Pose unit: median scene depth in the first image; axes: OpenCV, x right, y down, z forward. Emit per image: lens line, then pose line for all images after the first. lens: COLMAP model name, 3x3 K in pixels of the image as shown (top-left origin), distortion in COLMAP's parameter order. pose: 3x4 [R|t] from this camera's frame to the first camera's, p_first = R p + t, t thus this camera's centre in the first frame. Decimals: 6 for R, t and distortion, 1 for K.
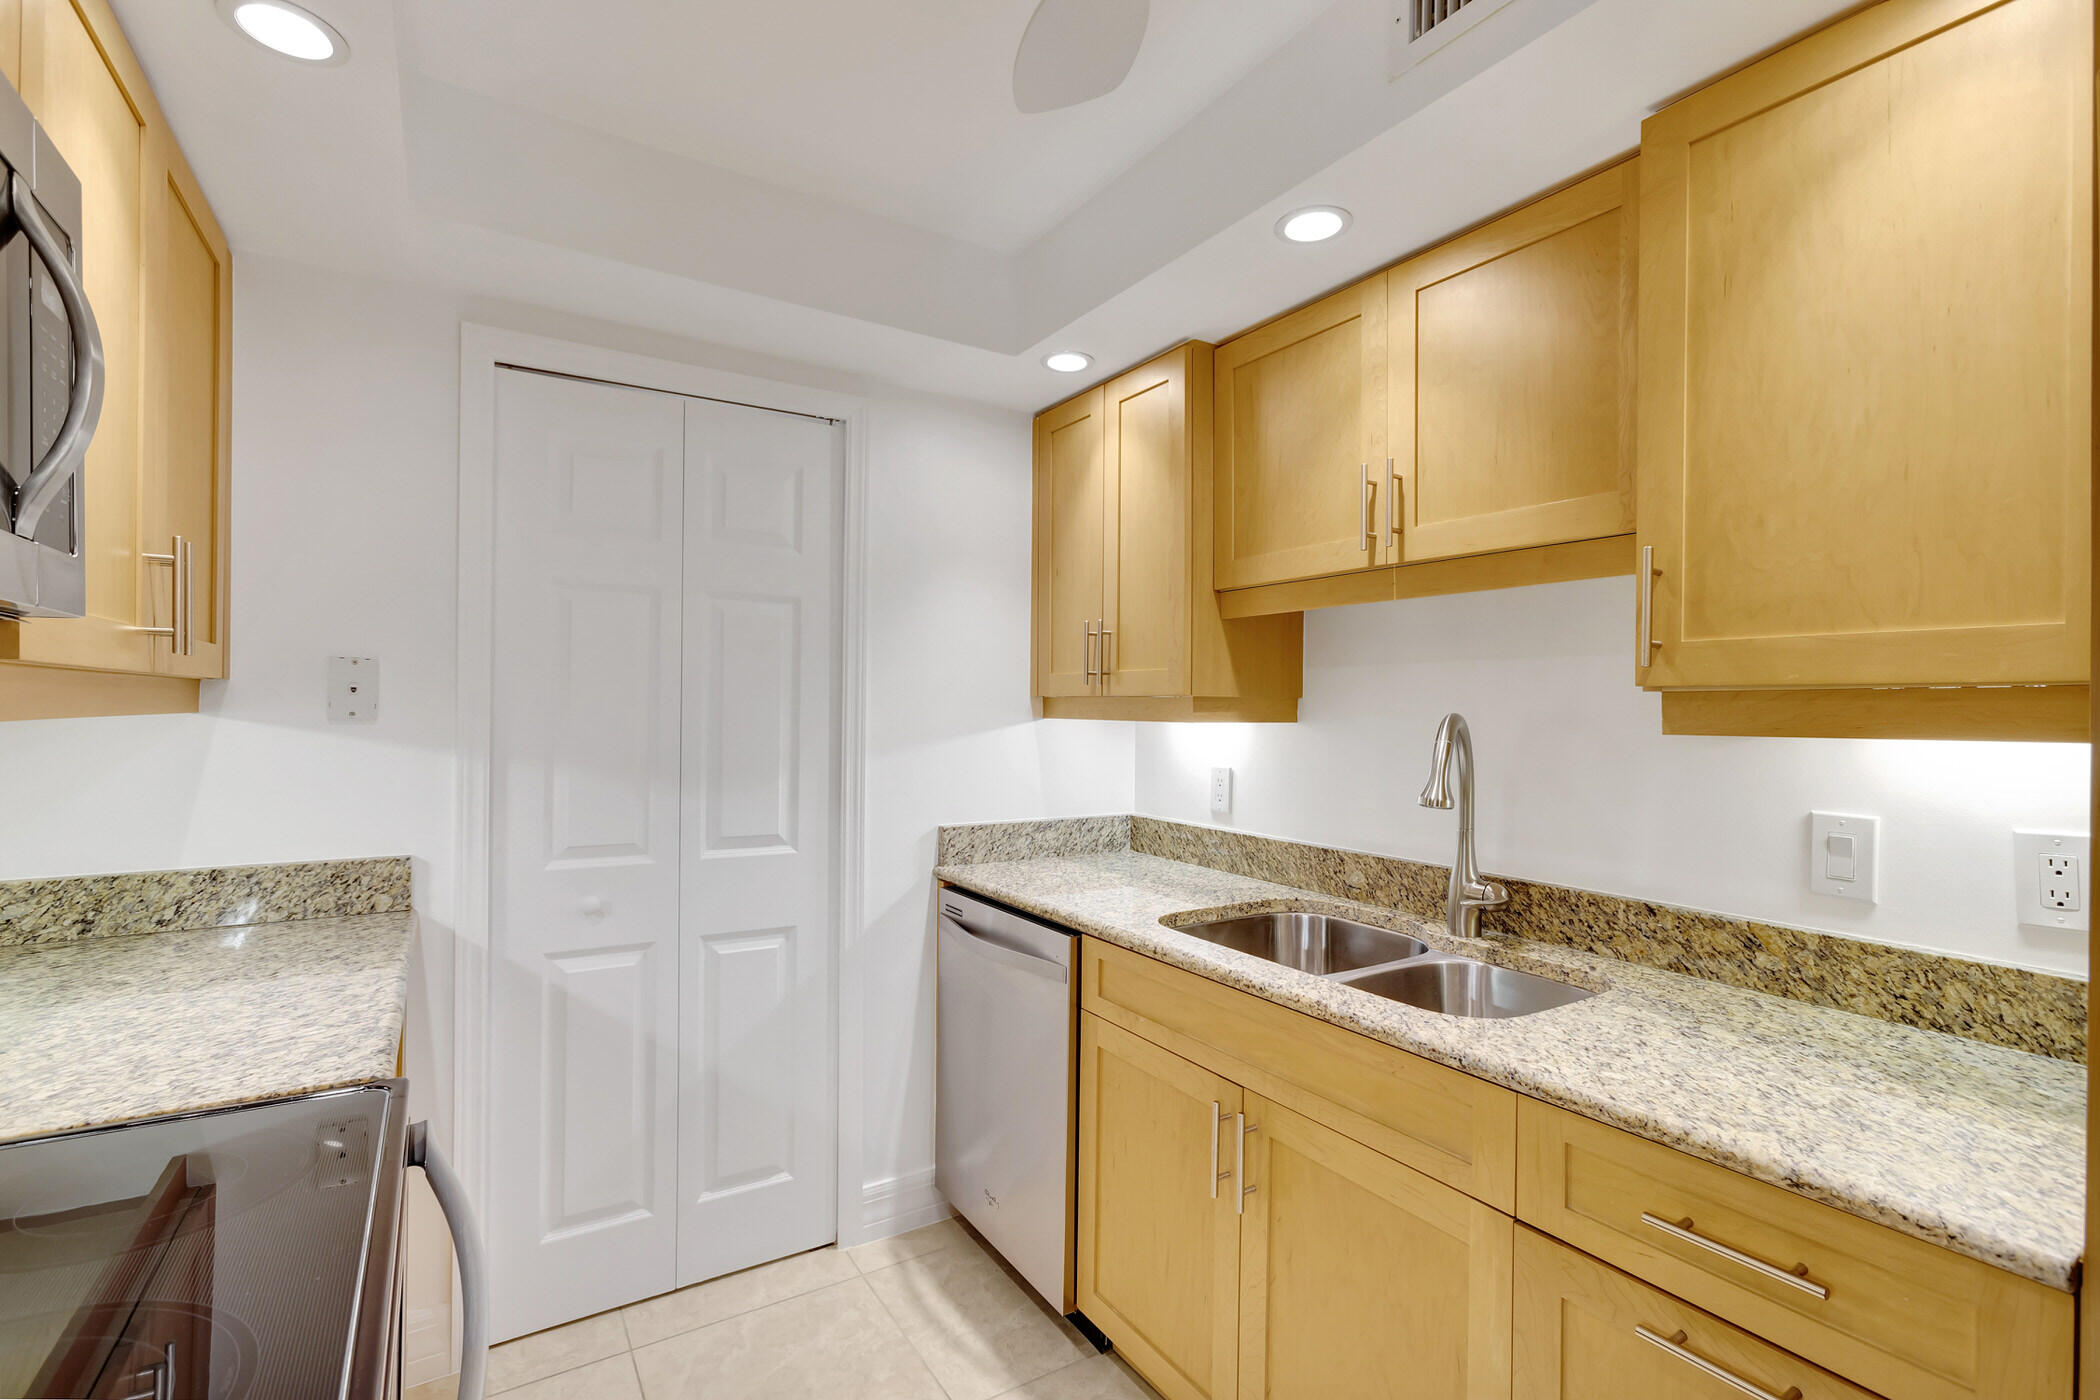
lens RADIAL K [[949.4, 0, 1046.2], [0, 949.4, 715.5], [0, 0, 1]] dist [-0.015518, 0.012559]
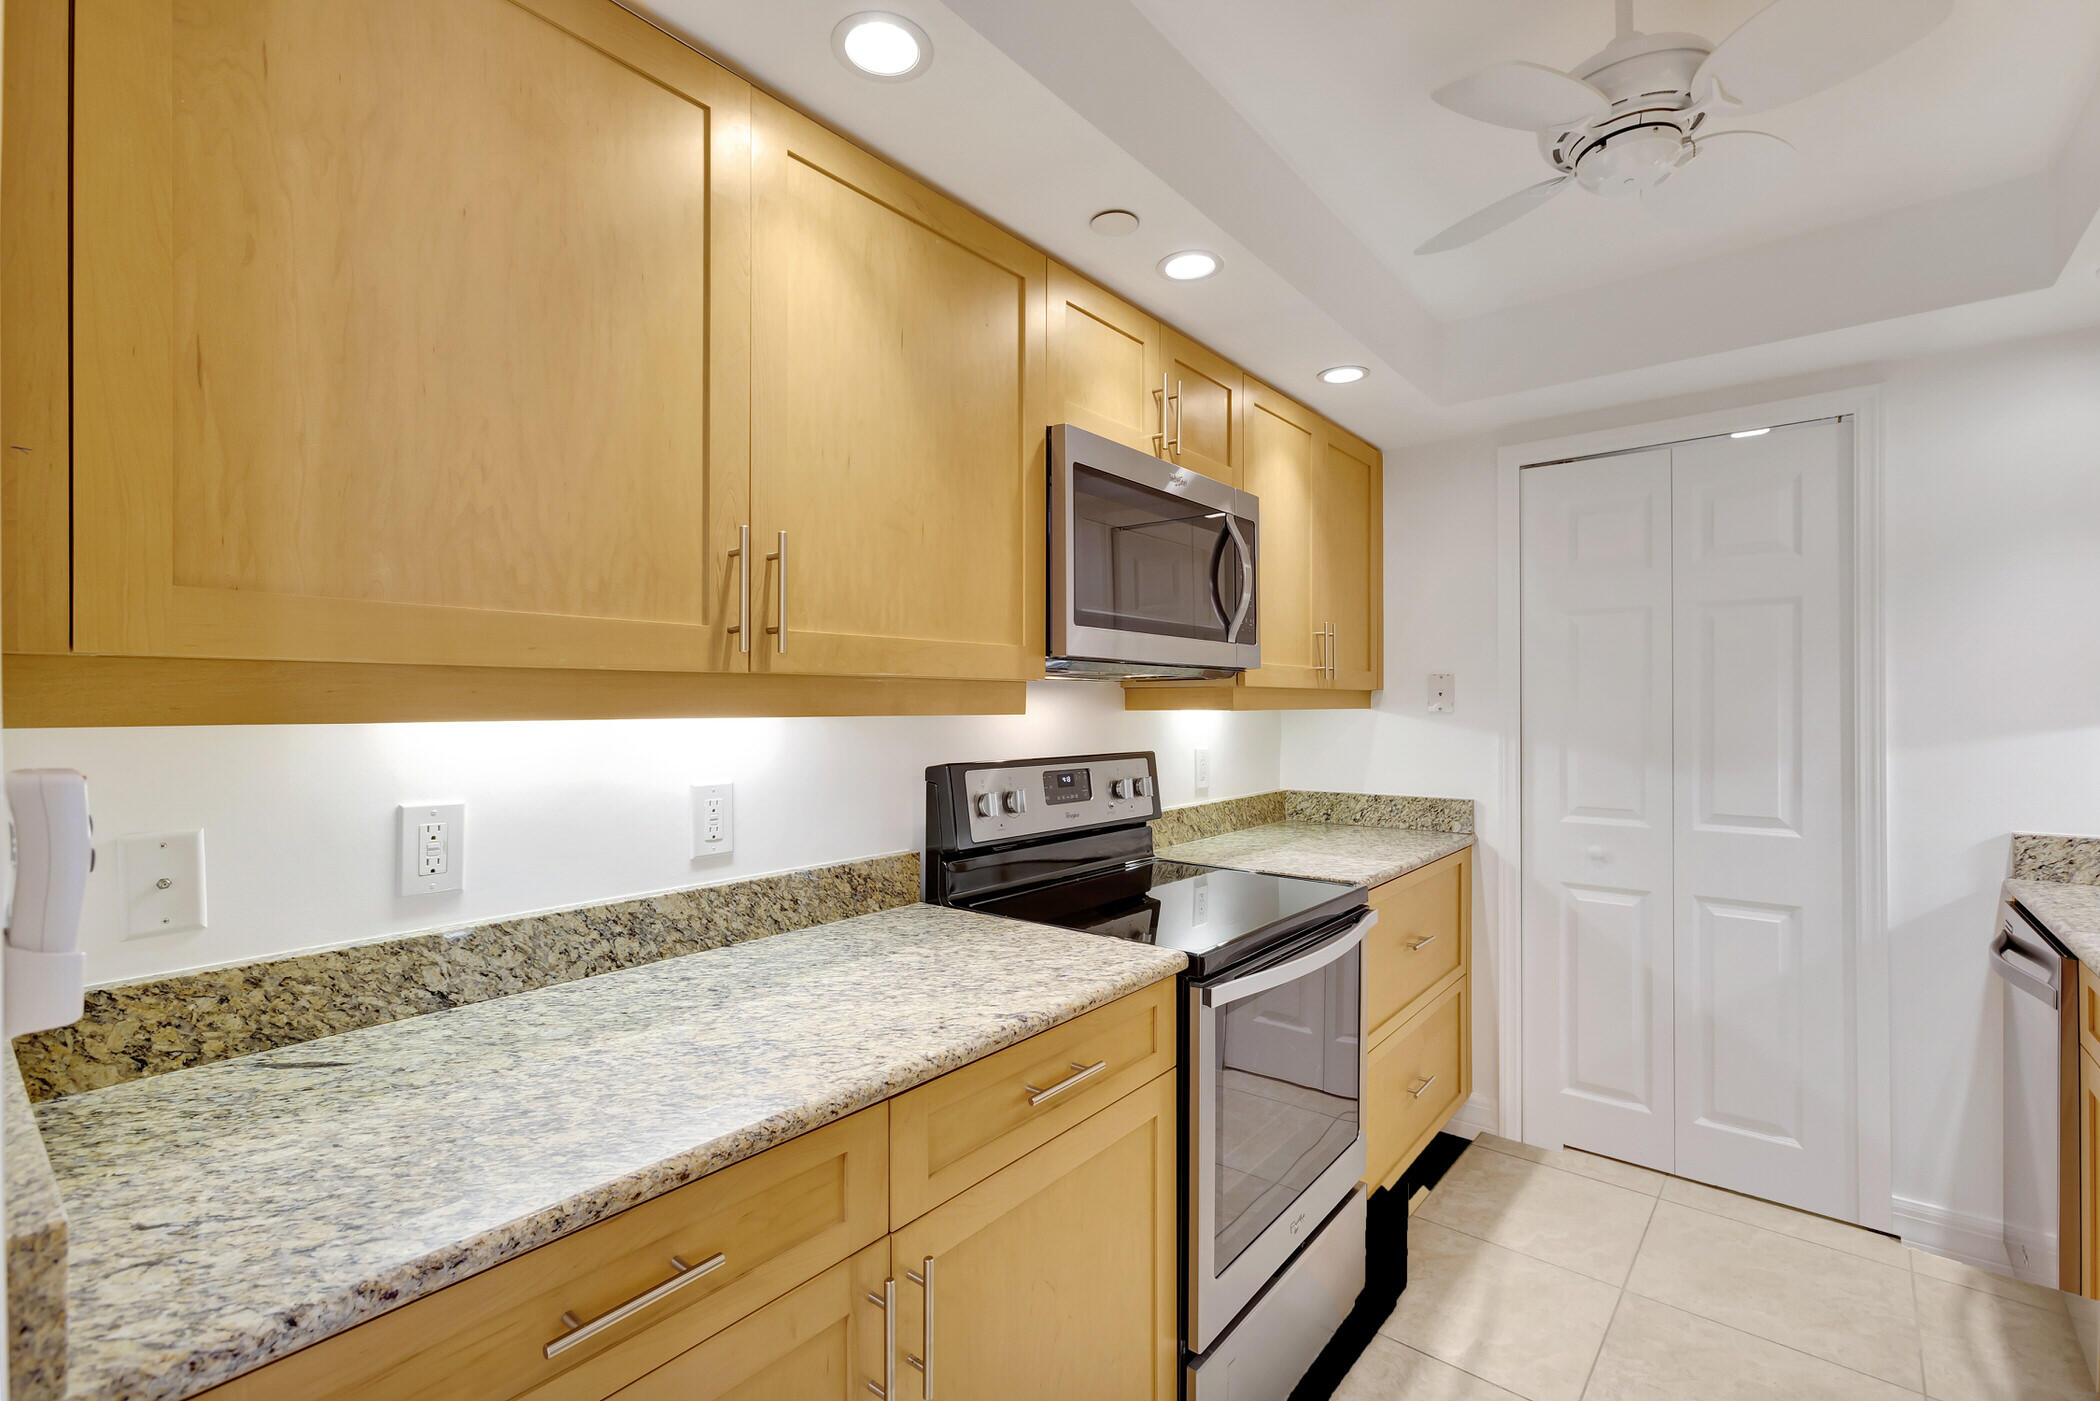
lens RADIAL K [[949.4, 0, 1046.2], [0, 949.4, 716.0], [0, 0, 1]] dist [-0.015518, 0.012559]
pose [[0.325558, -0.002719, -0.945518, 0.493852], [0.000603, 0.999996, -0.002668, 0.012300], [0.945522, 0.000298, 0.325559, -0.148971]]
